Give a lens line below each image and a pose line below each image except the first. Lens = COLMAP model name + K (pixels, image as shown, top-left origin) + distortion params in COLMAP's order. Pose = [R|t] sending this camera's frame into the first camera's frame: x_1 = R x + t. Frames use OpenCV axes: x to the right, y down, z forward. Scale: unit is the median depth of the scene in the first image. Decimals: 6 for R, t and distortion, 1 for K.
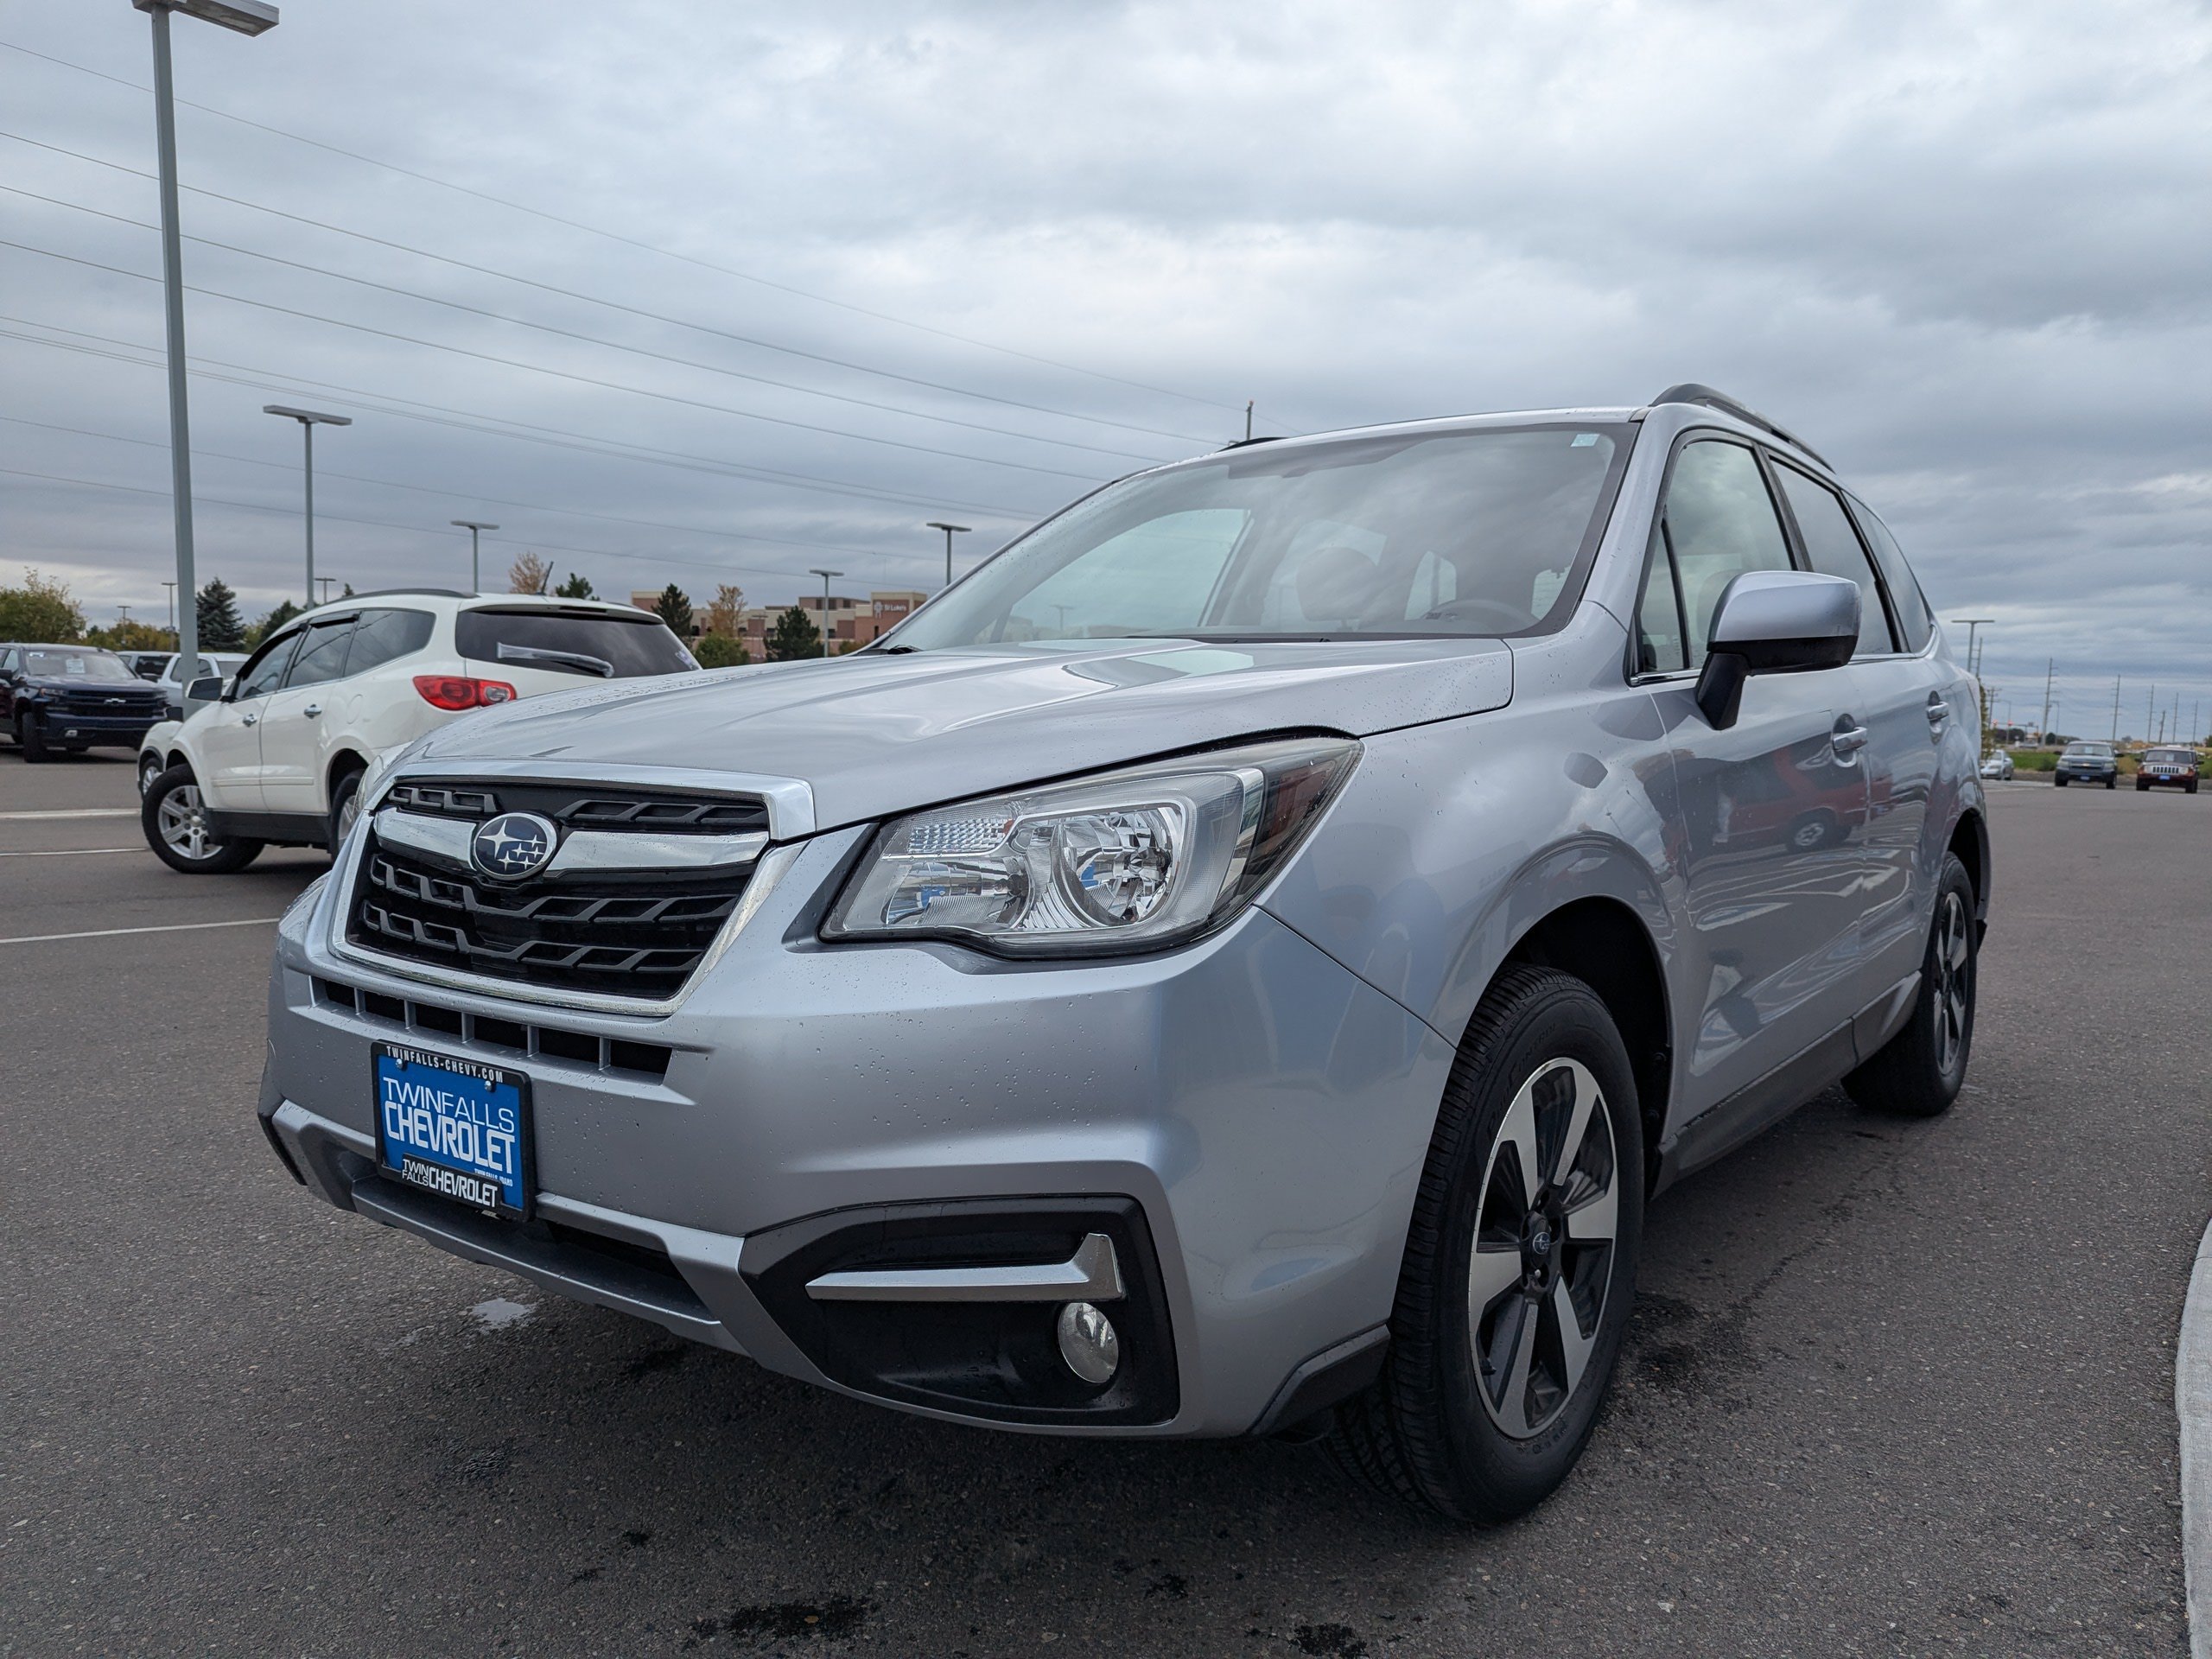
lens RADIAL K [[1549.3, 0, 1134.2], [0, 1549.3, 847.3], [0, 0, 1]] dist [0.054666, -0.048994]
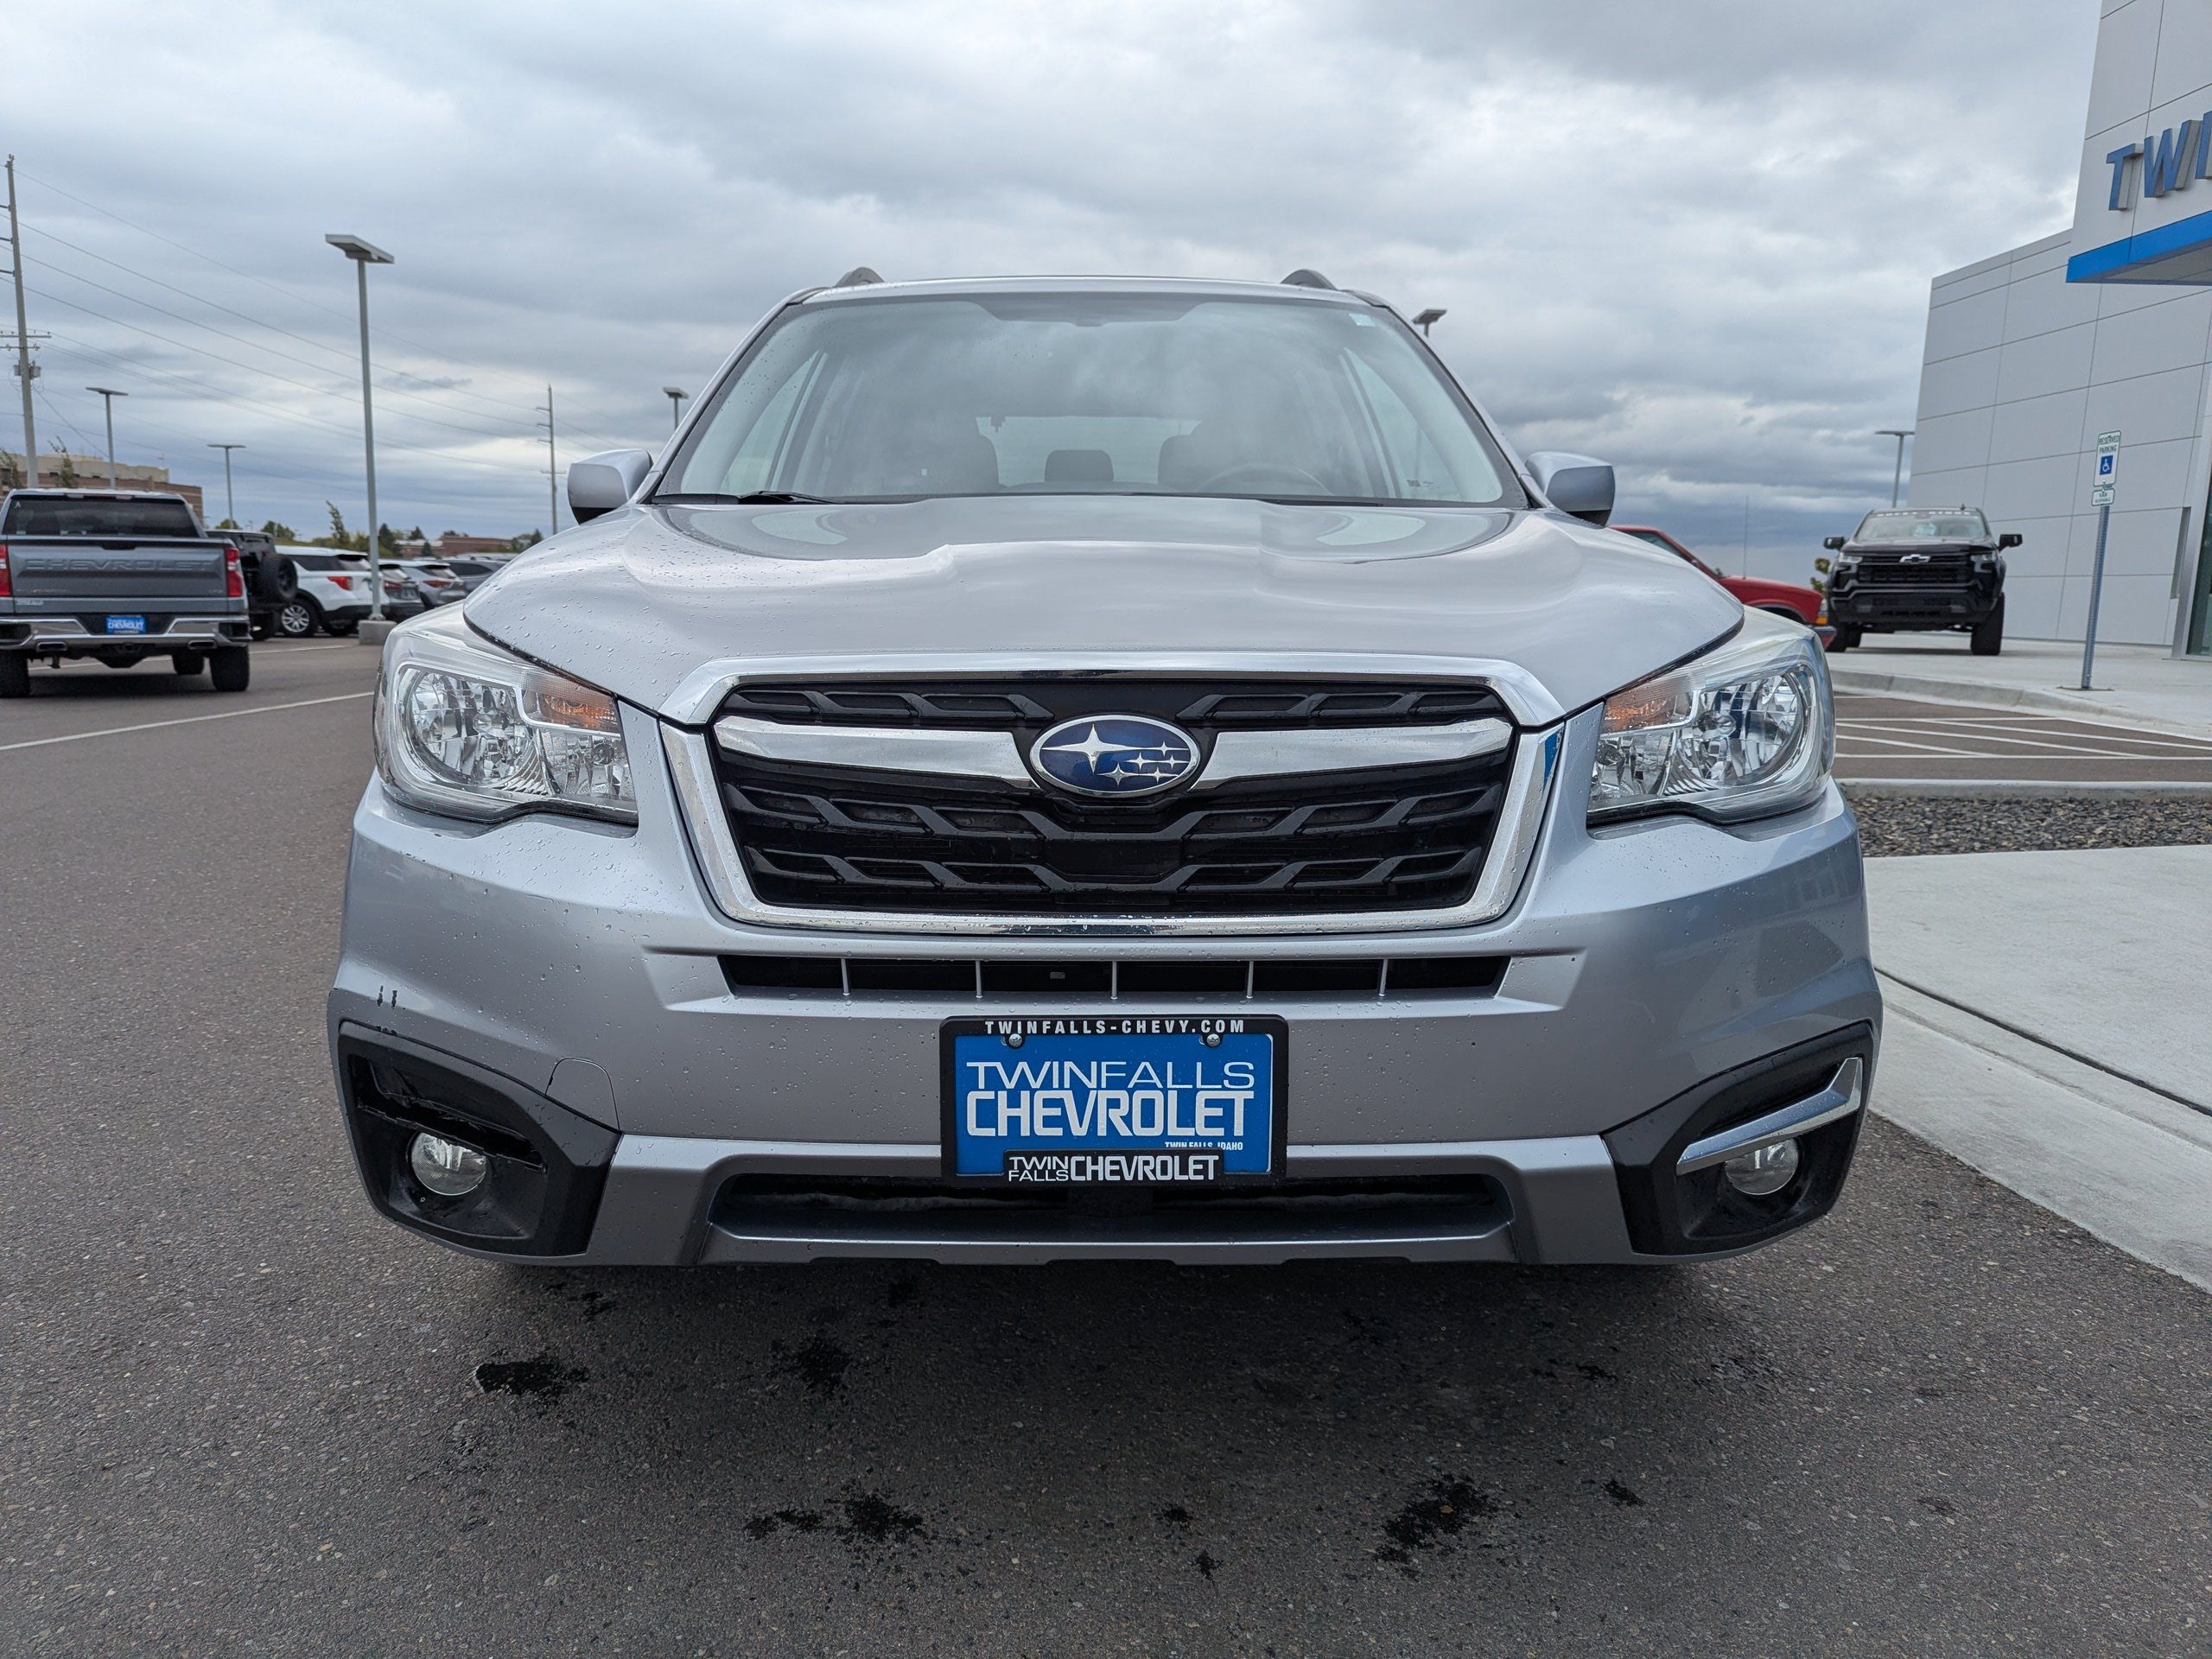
lens RADIAL K [[1549.3, 0, 1085.8], [0, 1549.3, 827.1], [0, 0, 1]] dist [0.054666, -0.048994]
pose [[0.790566, -0.101602, 0.603890, -0.893283], [0.047815, 0.993371, 0.104534, -0.048661], [-0.610508, -0.053766, 0.790183, 0.359268]]
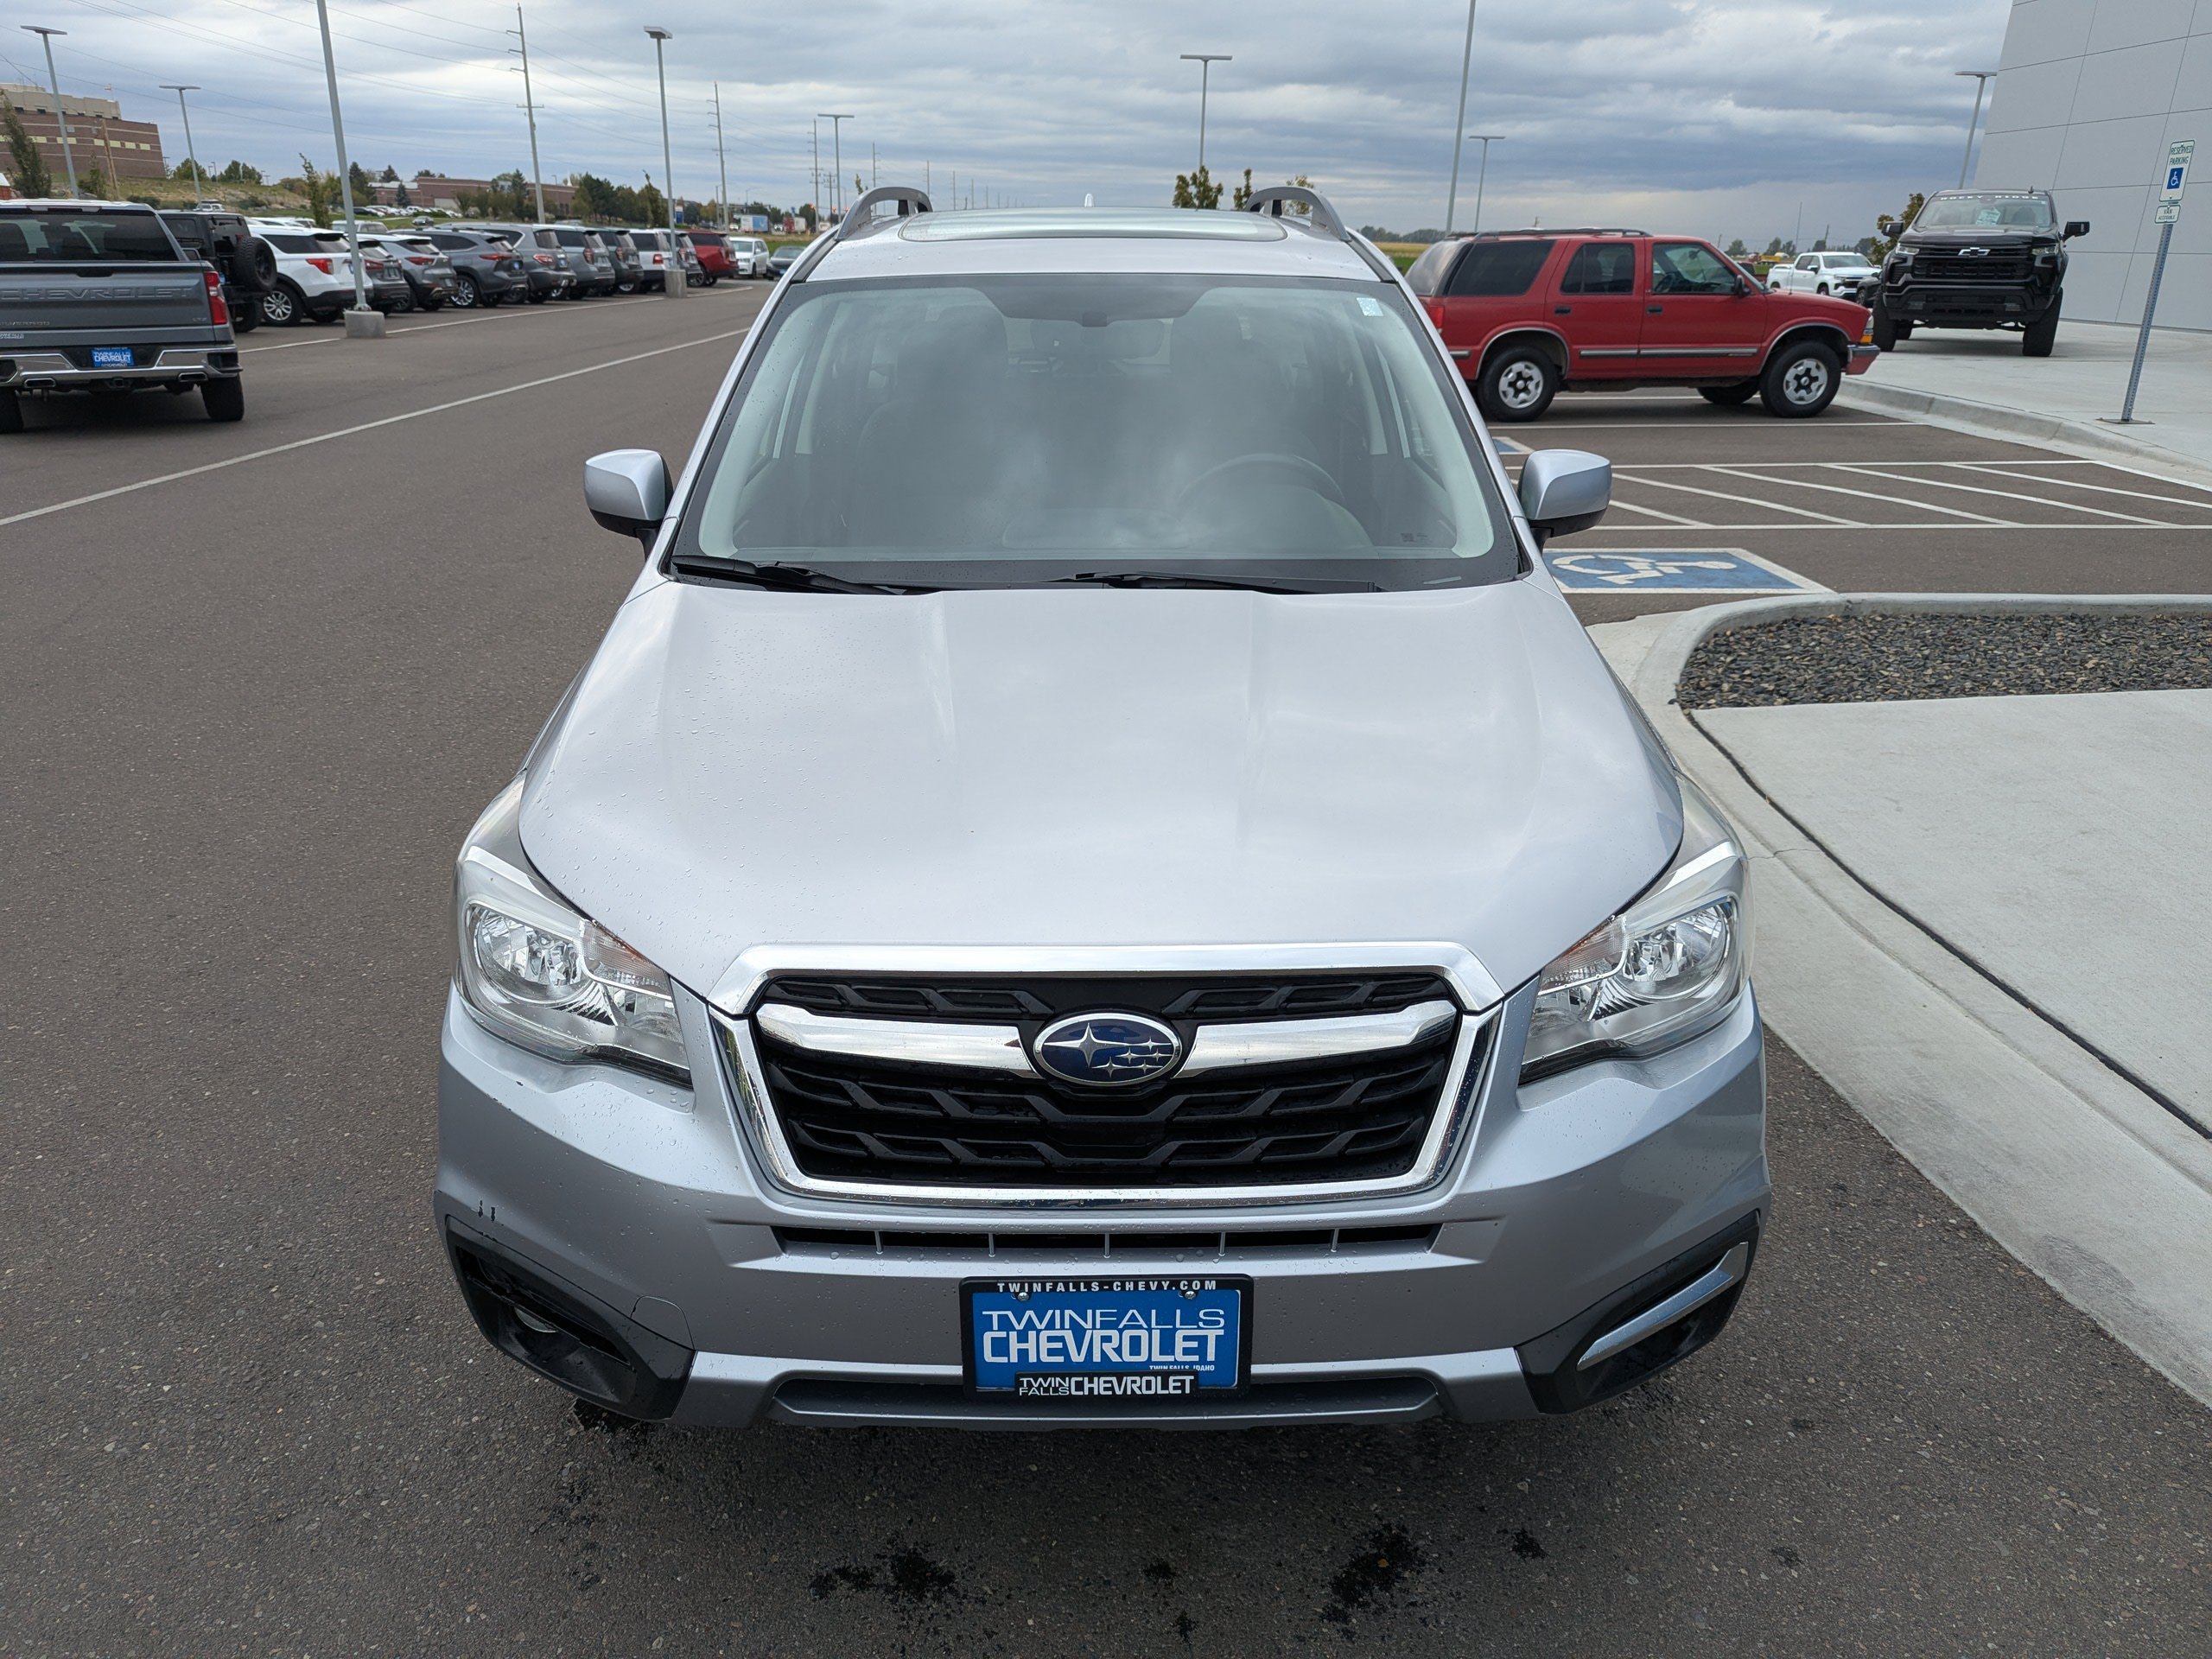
lens RADIAL K [[1549.3, 0, 1102.8], [0, 1549.3, 825.7], [0, 0, 1]] dist [0.054666, -0.048994]
pose [[0.791137, -0.226873, 0.568006, -0.888333], [0.051060, 0.949919, 0.308298, -0.412149], [-0.609504, -0.214903, 0.763100, 0.313121]]
